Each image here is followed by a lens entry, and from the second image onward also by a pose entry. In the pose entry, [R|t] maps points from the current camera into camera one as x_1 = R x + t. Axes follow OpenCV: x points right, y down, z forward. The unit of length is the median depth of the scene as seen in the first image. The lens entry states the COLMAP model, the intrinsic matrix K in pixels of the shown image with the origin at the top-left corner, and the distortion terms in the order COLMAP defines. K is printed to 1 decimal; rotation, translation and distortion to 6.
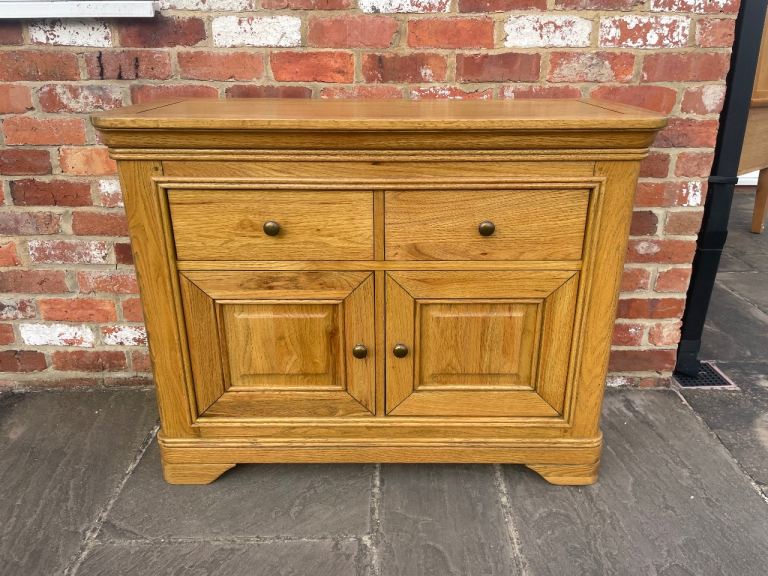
lens RADIAL K [[581.8, 0, 389.0], [0, 581.8, 282.5], [0, 0, 1]] dist [0.062987, -0.091193]
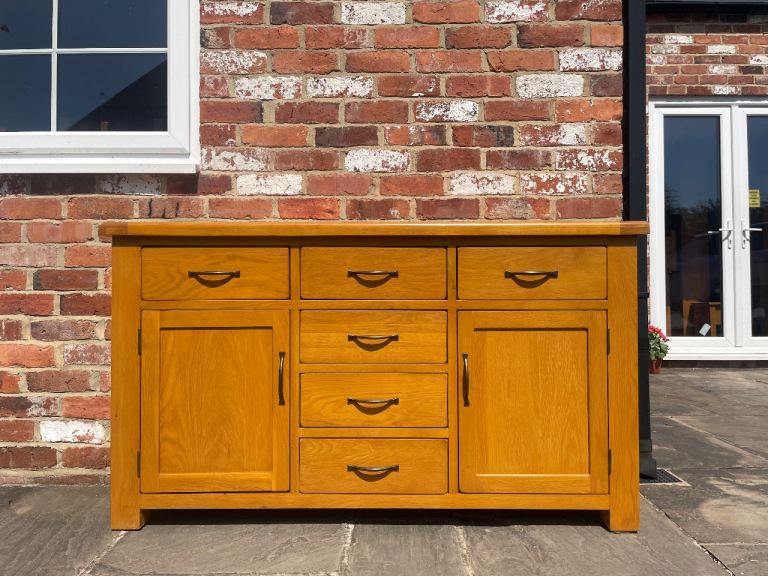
lens RADIAL K [[581.8, 0, 386.1], [0, 581.8, 280.7], [0, 0, 1]] dist [0.062987, -0.091193]
pose [[0.999982, -0.001475, -0.005832, 0.051821], [-0.000737, 0.932173, -0.362012, 0.263207], [0.005970, 0.362010, 0.932155, -0.175833]]
